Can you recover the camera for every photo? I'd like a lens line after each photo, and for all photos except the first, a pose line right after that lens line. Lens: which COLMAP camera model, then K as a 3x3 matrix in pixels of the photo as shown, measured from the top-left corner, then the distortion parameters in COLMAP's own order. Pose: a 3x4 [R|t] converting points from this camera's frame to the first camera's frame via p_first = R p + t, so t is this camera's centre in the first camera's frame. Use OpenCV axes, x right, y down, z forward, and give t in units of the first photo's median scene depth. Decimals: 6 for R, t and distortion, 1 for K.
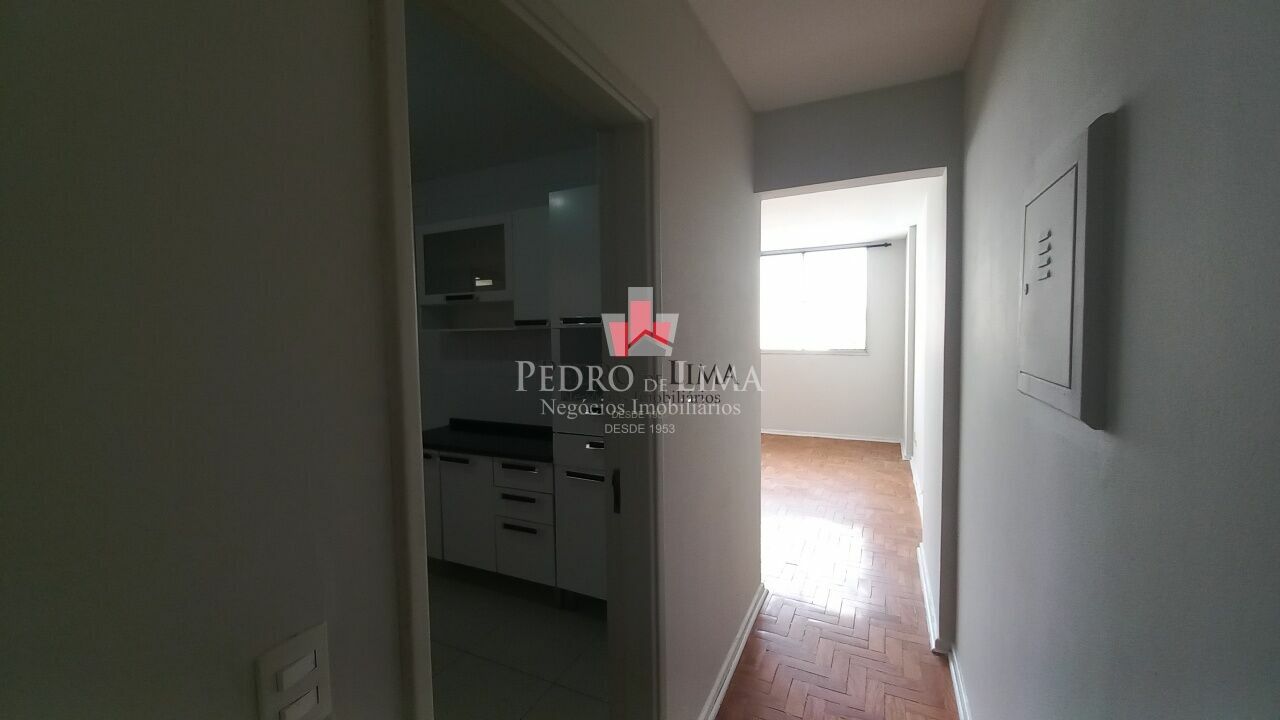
lens RADIAL K [[494.2, 0, 631.0], [0, 494.2, 353.8], [0, 0, 1]] dist [-0.000141, -0.012526]
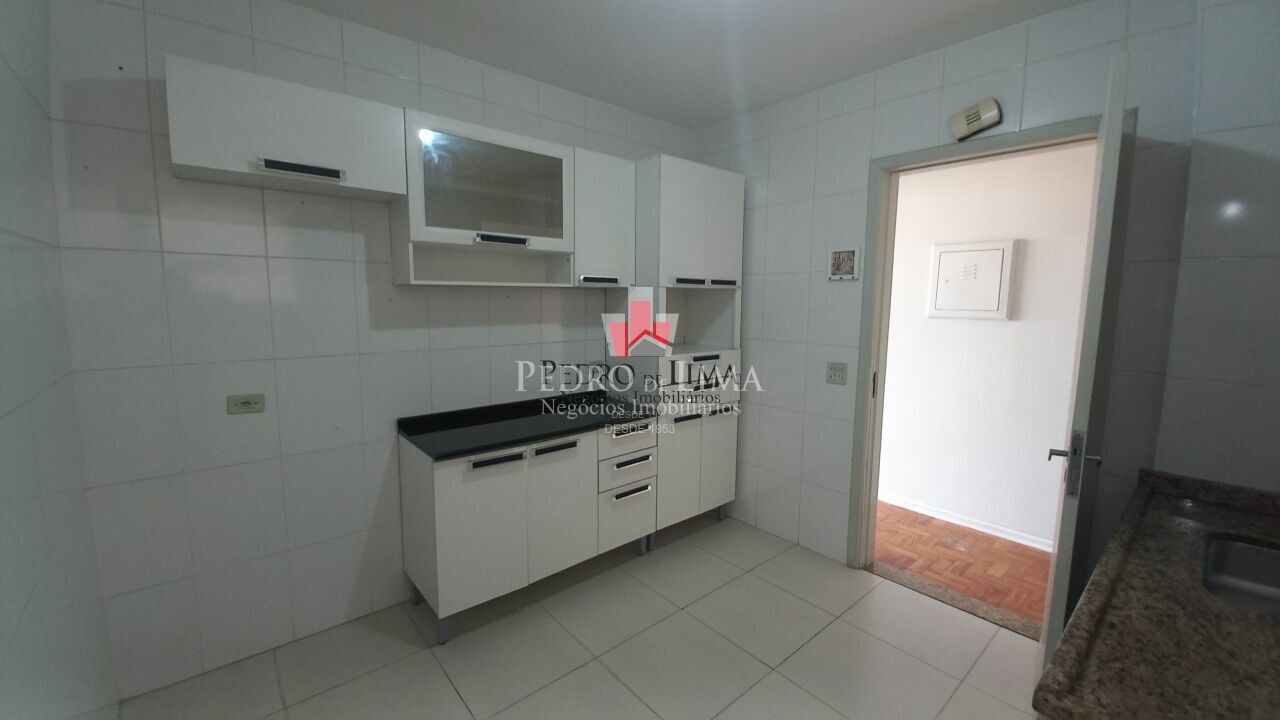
lens RADIAL K [[494.2, 0, 631.0], [0, 494.2, 353.8], [0, 0, 1]] dist [-0.000141, -0.012526]
pose [[0.389841, -0.080878, 0.917323, -1.051827], [0.035287, 0.996716, 0.072882, 0.009610], [-0.920206, 0.003957, 0.391415, 0.588234]]
